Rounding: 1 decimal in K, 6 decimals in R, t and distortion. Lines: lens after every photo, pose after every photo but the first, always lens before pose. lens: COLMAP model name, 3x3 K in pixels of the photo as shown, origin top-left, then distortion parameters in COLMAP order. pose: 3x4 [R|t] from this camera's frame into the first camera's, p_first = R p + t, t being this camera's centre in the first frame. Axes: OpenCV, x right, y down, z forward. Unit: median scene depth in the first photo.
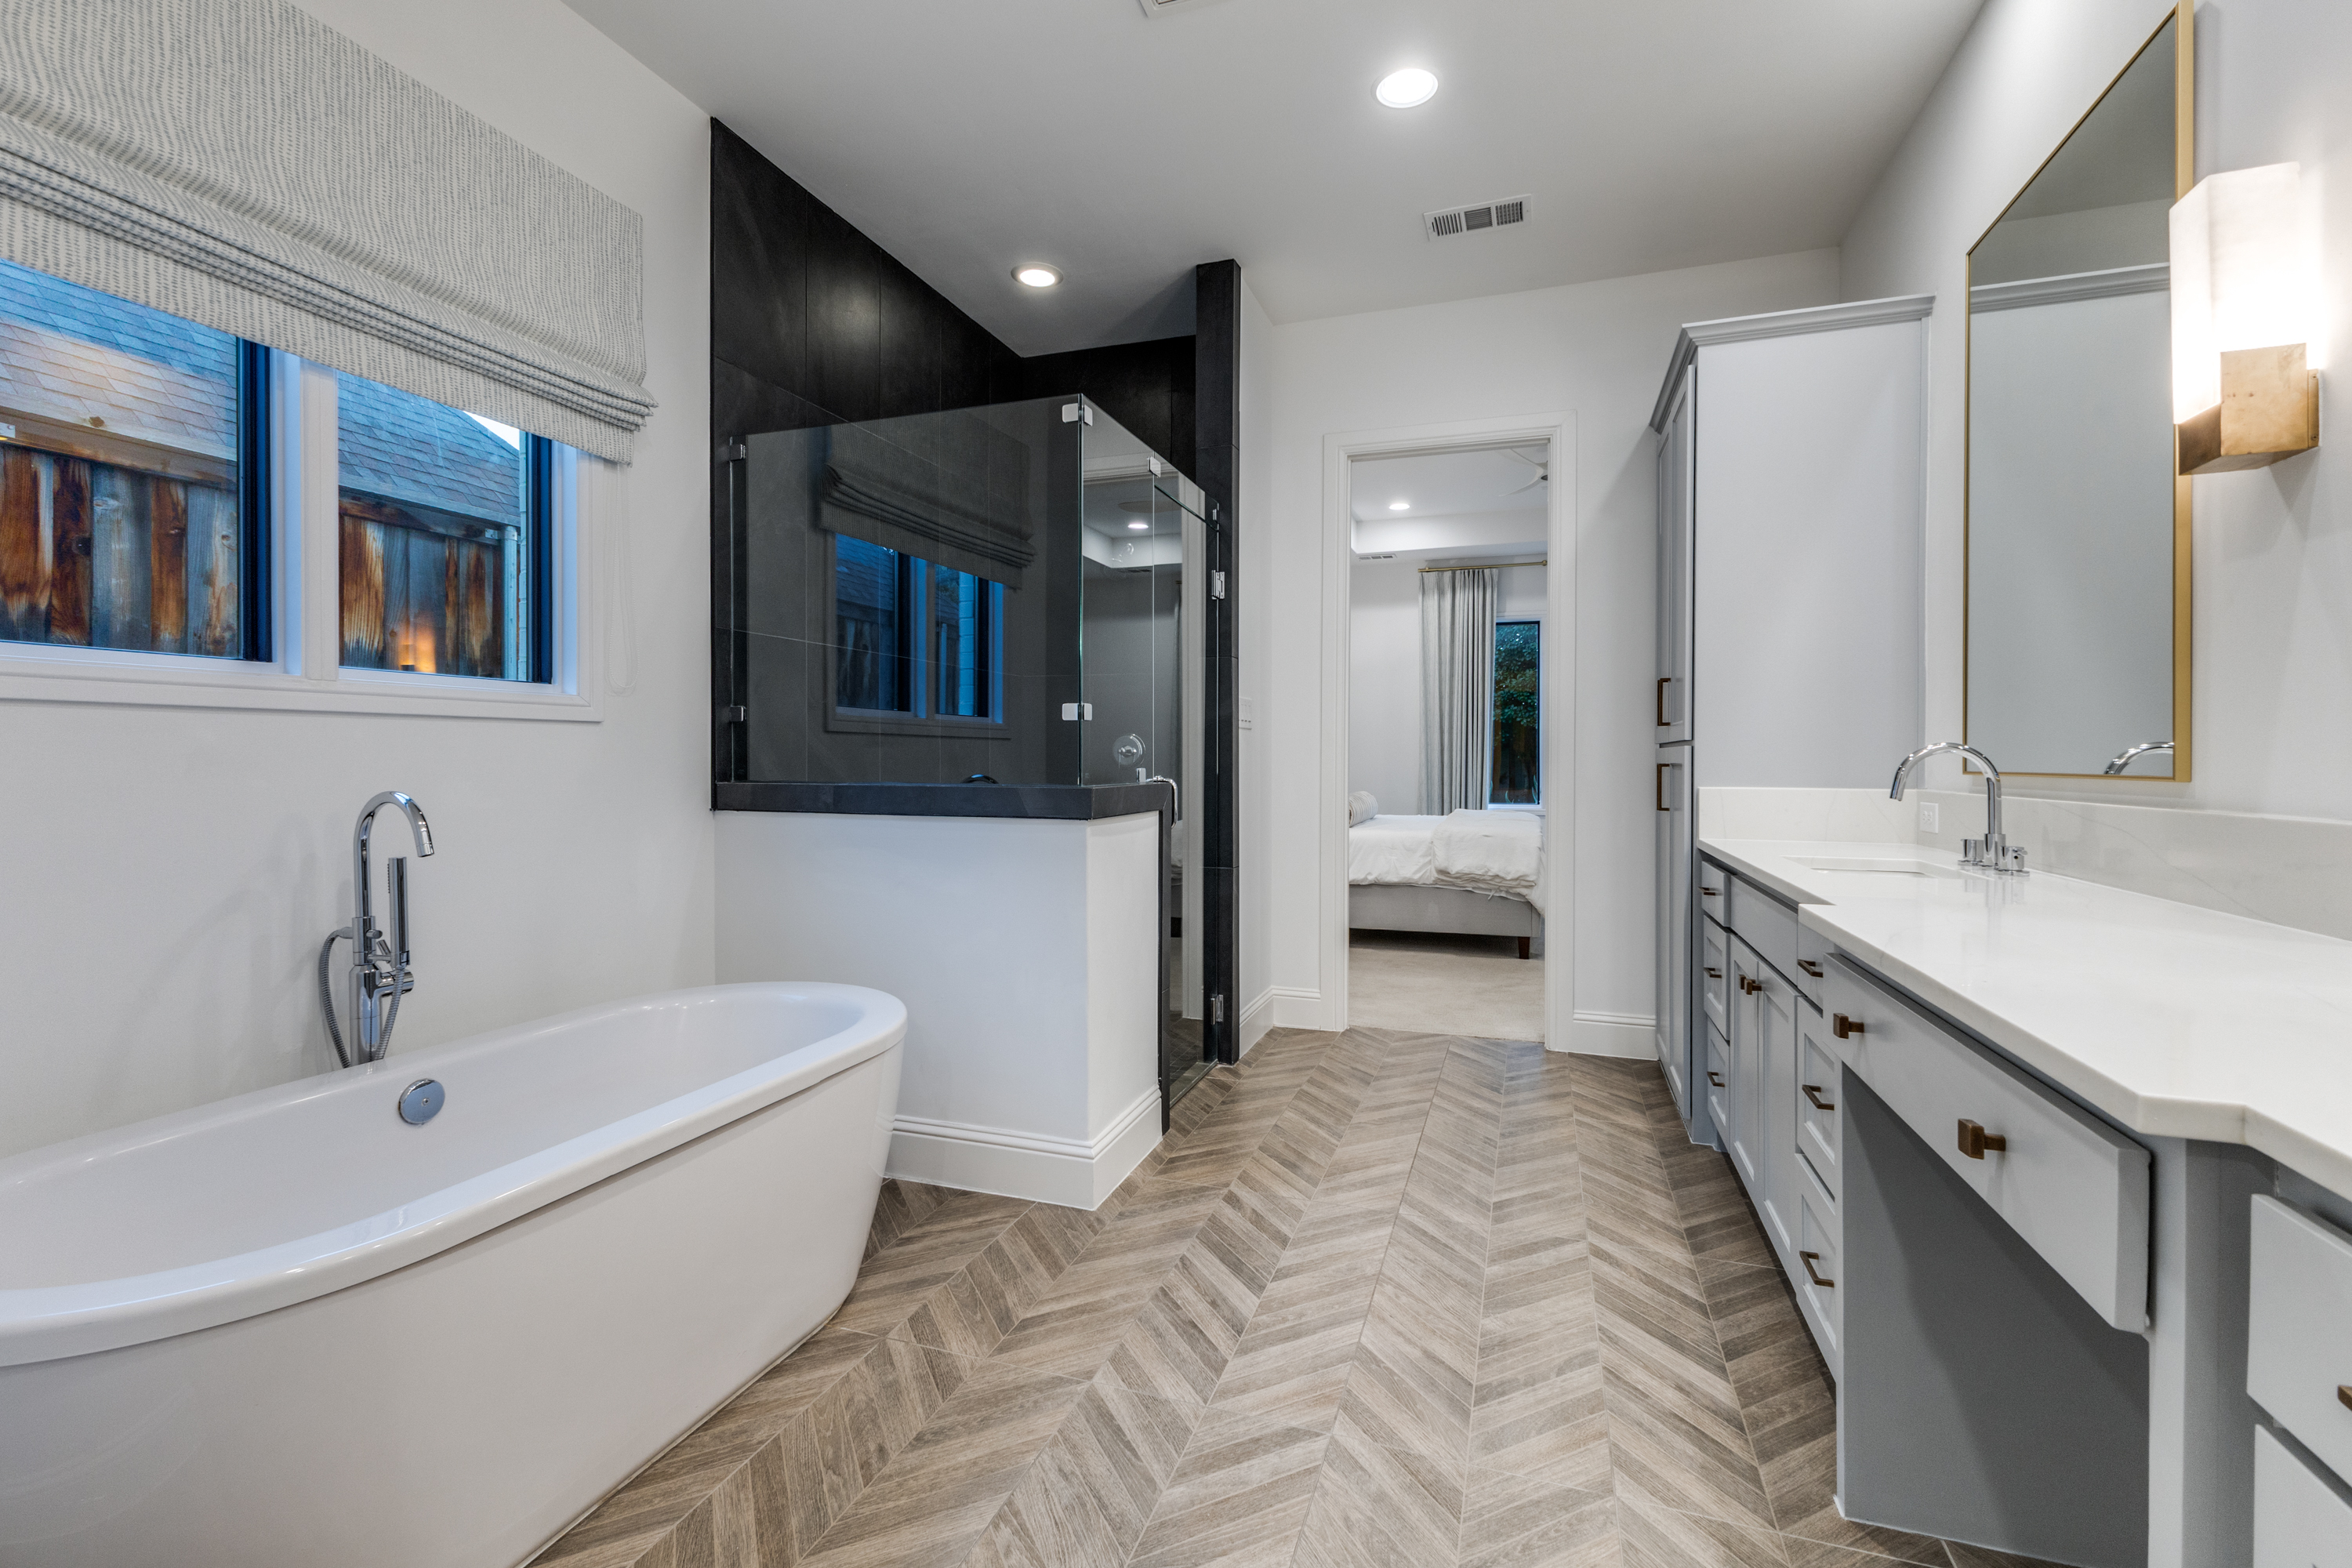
lens RADIAL K [[1021.5, 0, 1166.3], [0, 1021.5, 769.9], [0, 0, 1]] dist [0.003102, 0.000197]
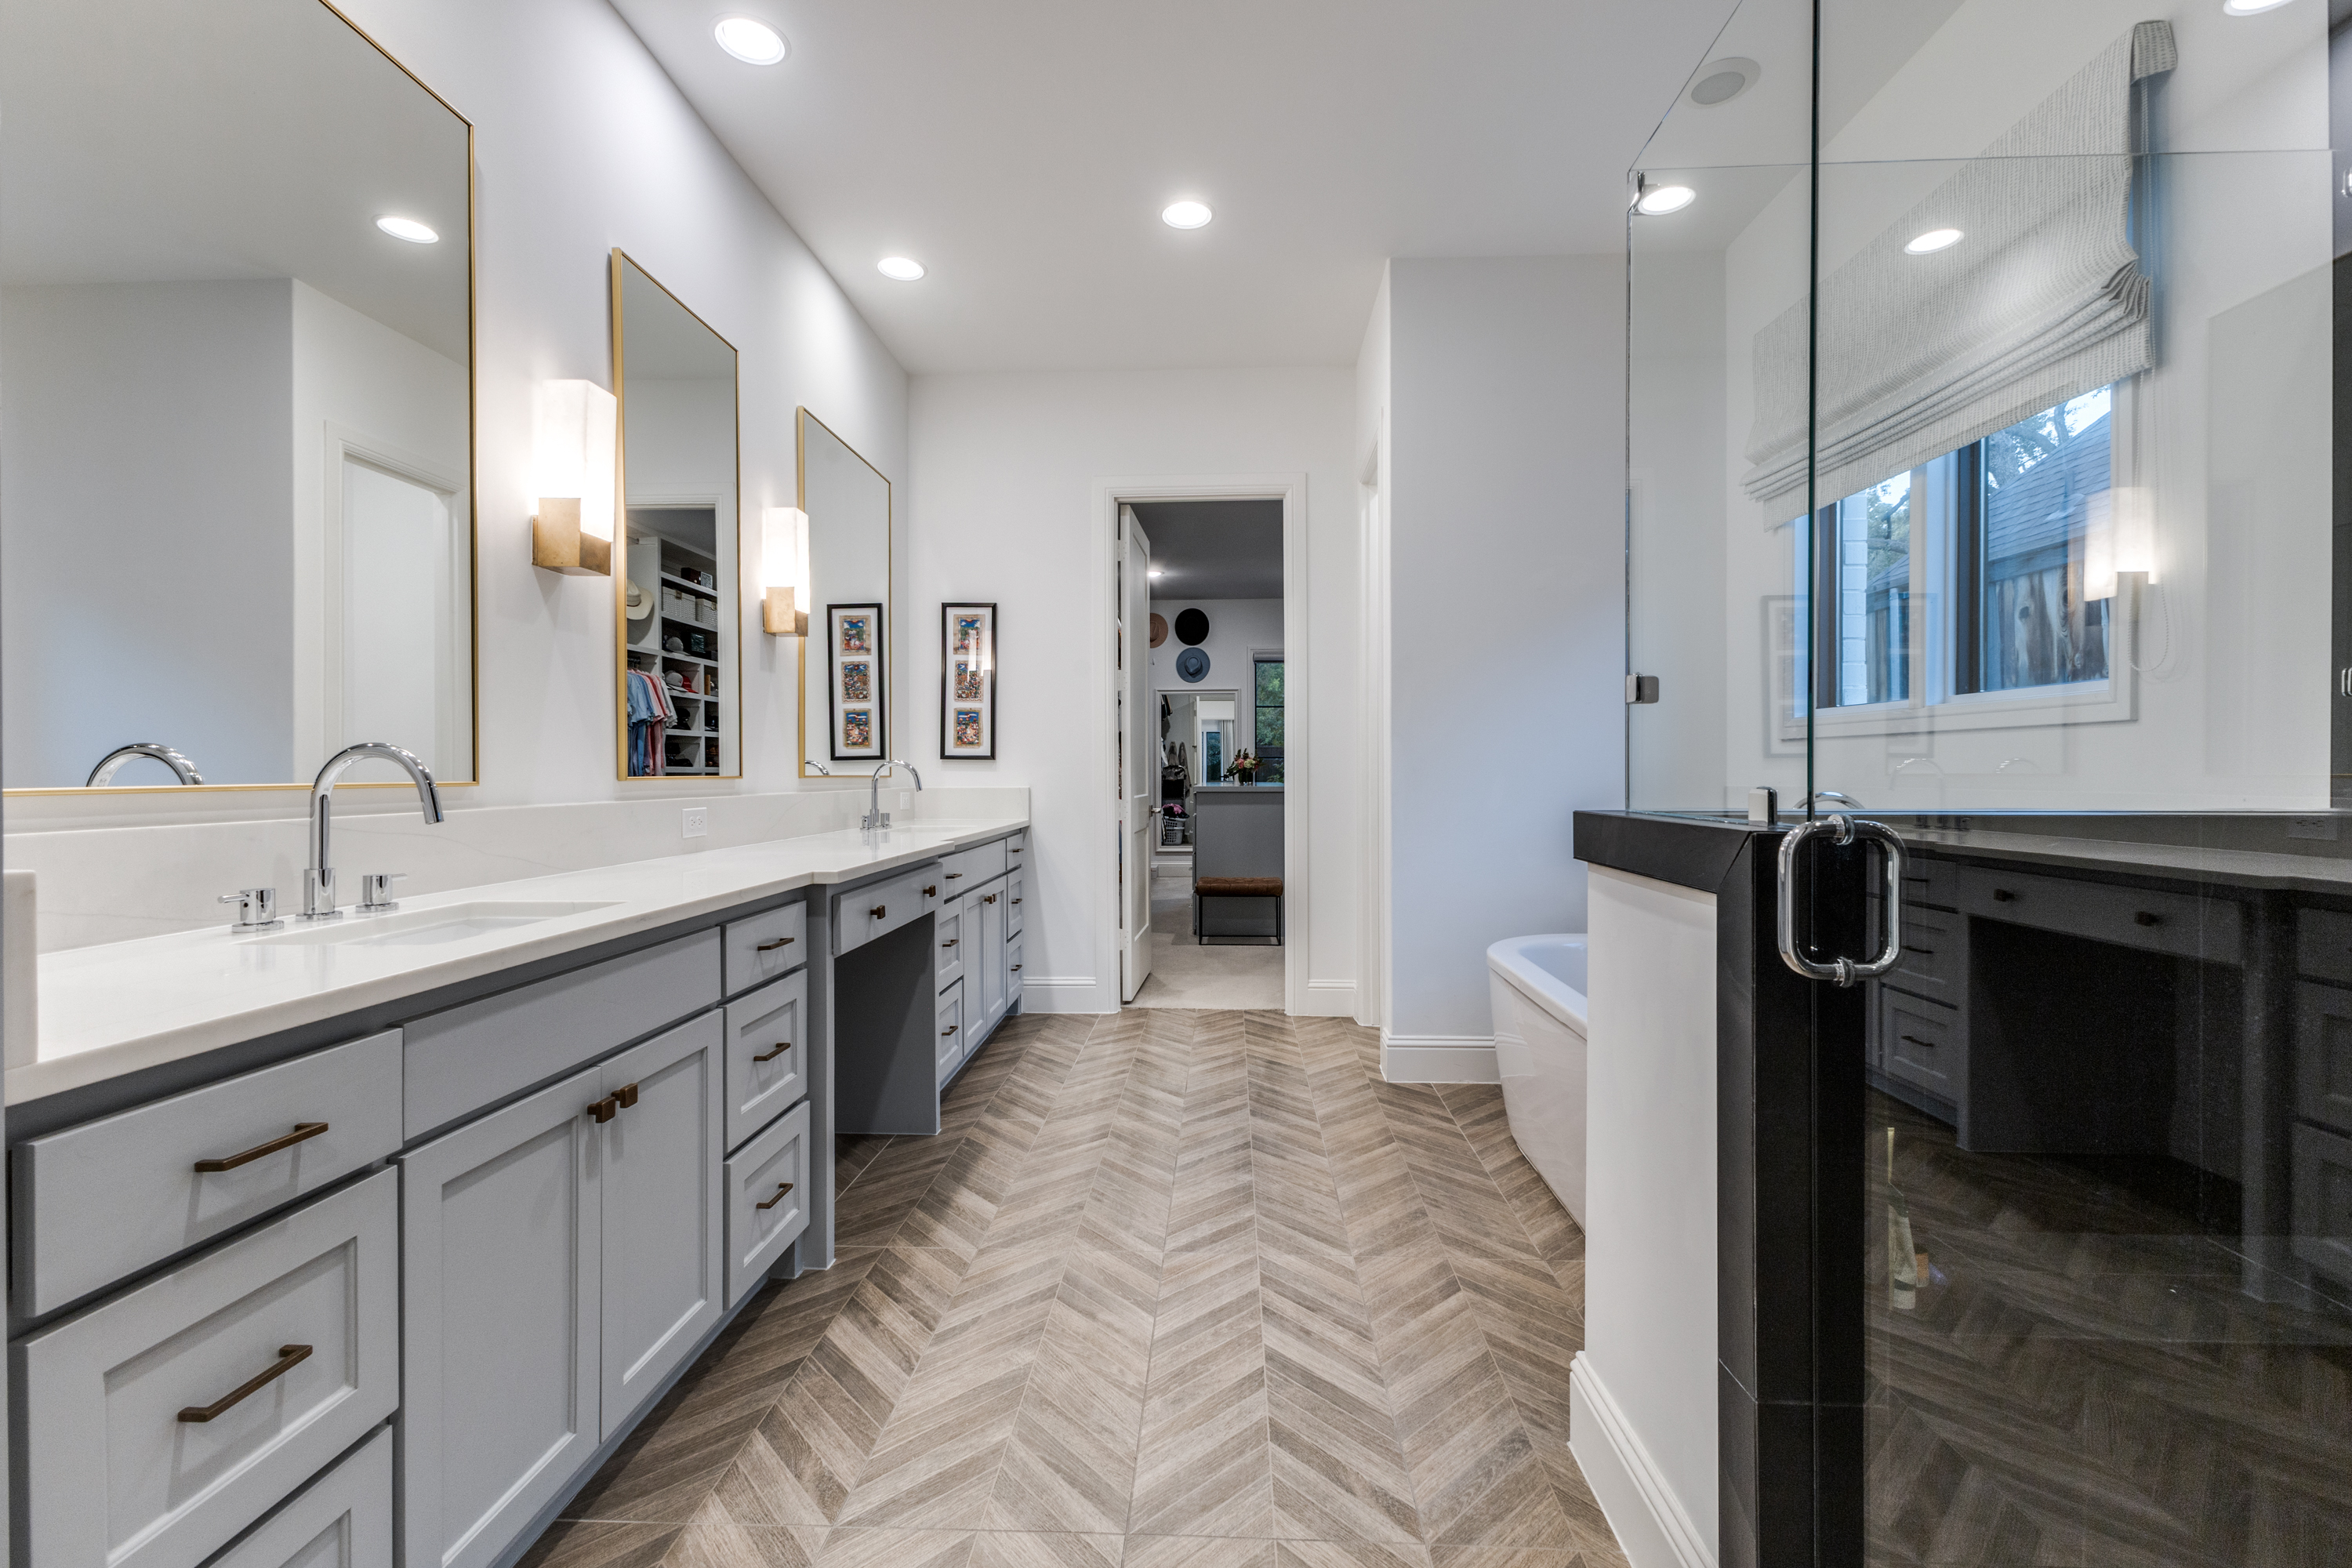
lens RADIAL K [[1021.5, 0, 1173.1], [0, 1021.5, 775.9], [0, 0, 1]] dist [0.003102, 0.000197]
pose [[-0.957756, 0.001344, -0.287579, 0.471333], [-0.003468, 0.999862, 0.016224, -0.018108], [0.287561, 0.016536, -0.957620, 1.997204]]
